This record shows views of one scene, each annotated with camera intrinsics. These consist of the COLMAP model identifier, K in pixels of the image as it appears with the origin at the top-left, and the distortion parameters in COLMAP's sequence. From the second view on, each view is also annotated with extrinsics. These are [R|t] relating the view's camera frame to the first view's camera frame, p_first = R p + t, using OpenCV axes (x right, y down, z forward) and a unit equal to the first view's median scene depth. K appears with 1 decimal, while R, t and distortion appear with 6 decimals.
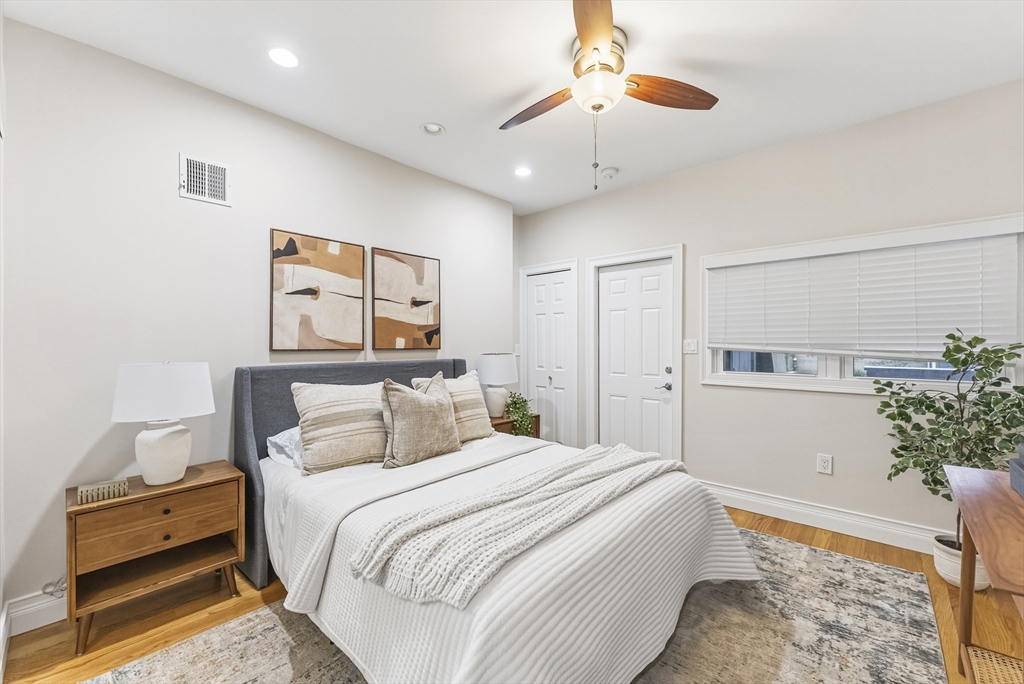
lens RADIAL K [[413.1, 0, 514.6], [0, 413.1, 342.1], [0, 0, 1]] dist [0.002585, -0.000537]
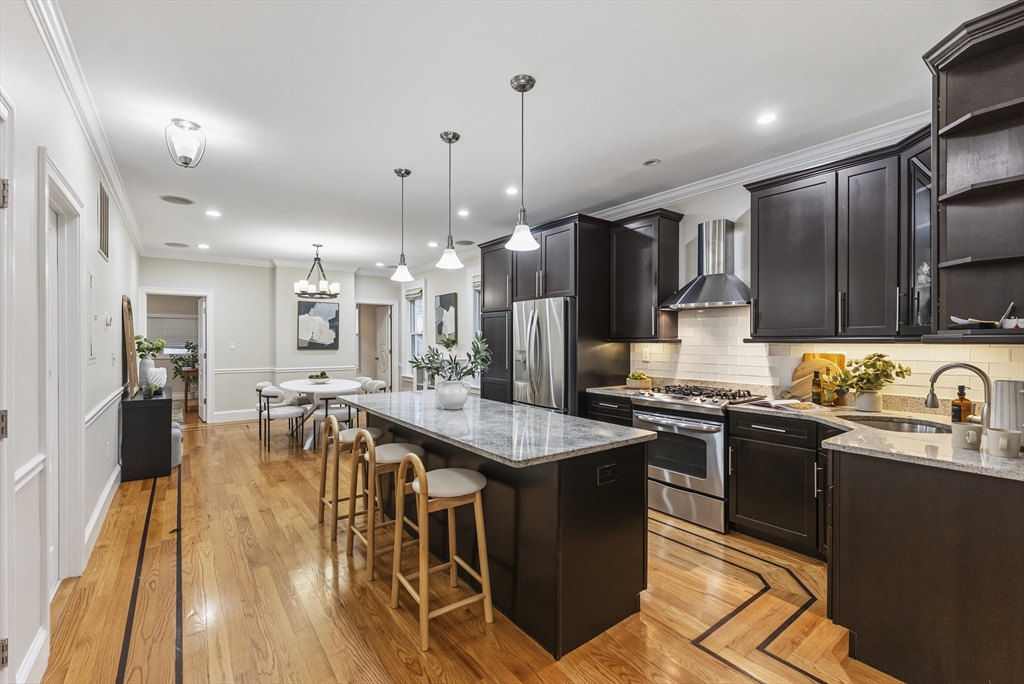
lens RADIAL K [[447.2, 0, 511.1], [0, 447.2, 339.6], [0, 0, 1]] dist [0.001317, 0.000202]
pose [[0.177166, 0.001936, 0.984179, -2.792494], [0.003364, 0.999991, -0.002573, -0.022057], [-0.984175, 0.003766, 0.177158, -3.007894]]
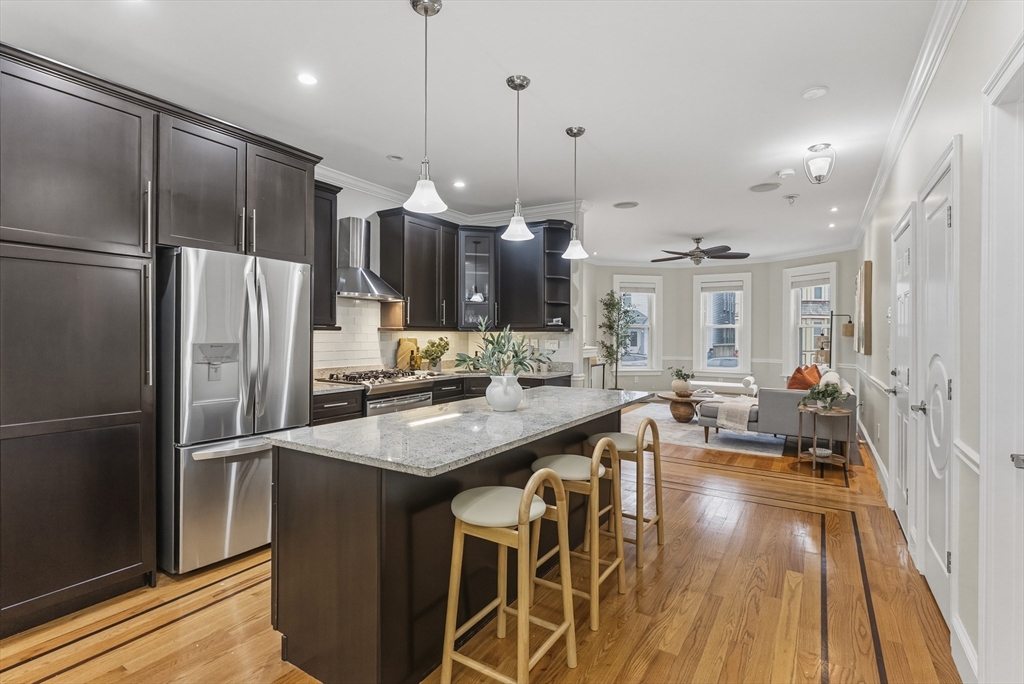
lens RADIAL K [[477.1, 0, 517.0], [0, 477.1, 337.5], [0, 0, 1]] dist [-0.002123, -0.000260]
pose [[-0.982535, -0.000828, -0.186077, -1.233724], [-0.002536, 0.999957, 0.008942, -0.002494], [0.186062, 0.009258, -0.982494, -1.366591]]
